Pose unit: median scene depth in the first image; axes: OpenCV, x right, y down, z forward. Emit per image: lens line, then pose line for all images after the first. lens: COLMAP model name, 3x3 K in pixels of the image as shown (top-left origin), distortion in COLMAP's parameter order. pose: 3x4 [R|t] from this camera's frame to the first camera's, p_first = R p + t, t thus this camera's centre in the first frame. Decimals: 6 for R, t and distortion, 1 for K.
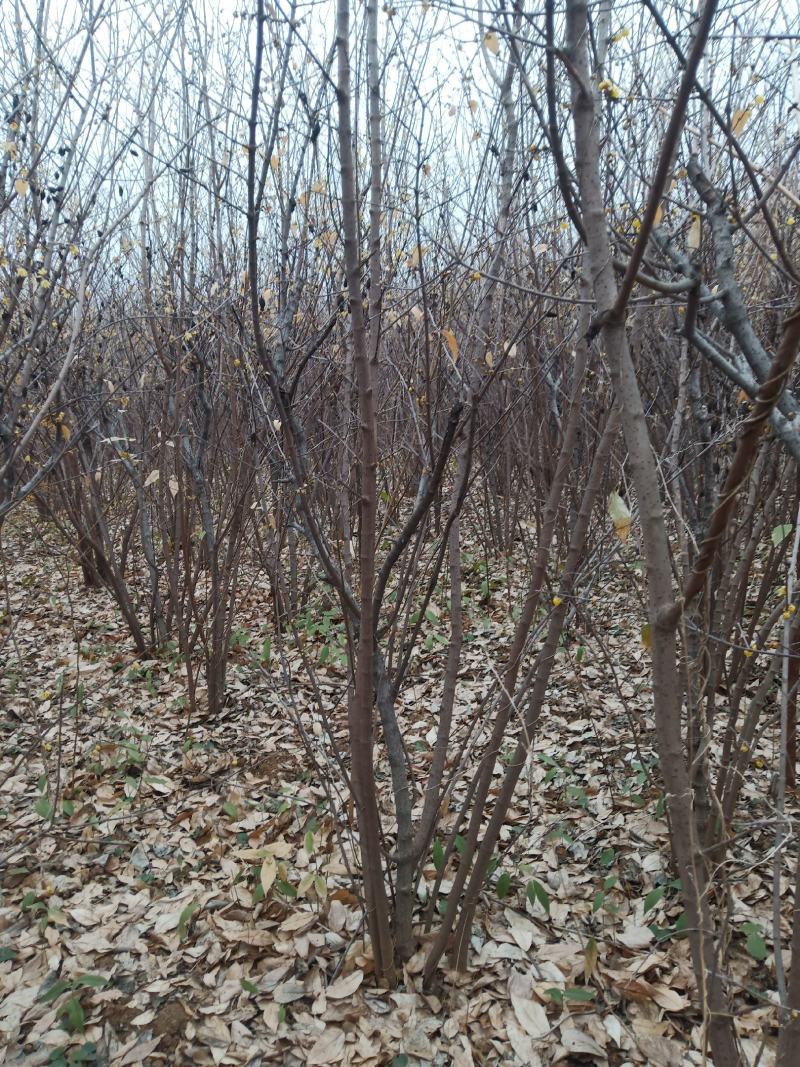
lens RADIAL K [[834.5, 0, 411.3], [0, 834.5, 518.7], [0, 0, 1]] dist [-0.001834, -0.006927]
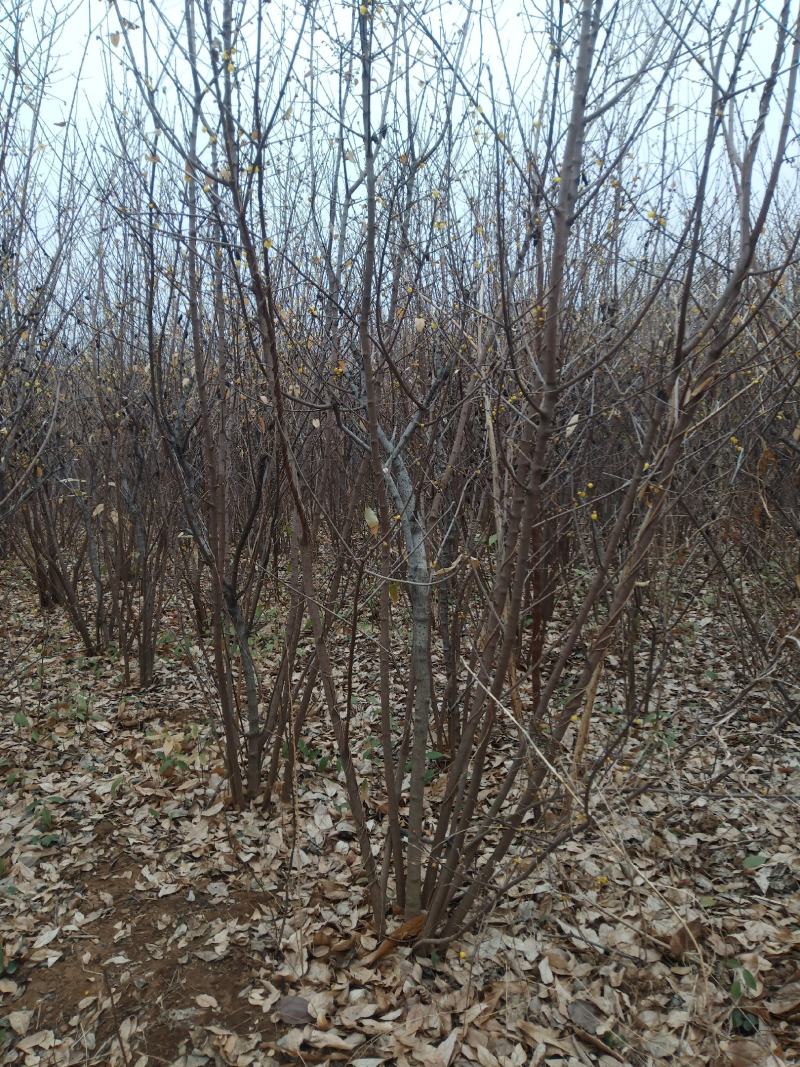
lens RADIAL K [[834.5, 0, 409.6], [0, 834.5, 560.3], [0, 0, 1]] dist [-0.001834, -0.006927]
pose [[0.998660, 0.003076, 0.051654, 0.144426], [-0.002327, 0.999891, -0.014548, 0.062627], [-0.051694, 0.014408, 0.998559, -0.434599]]
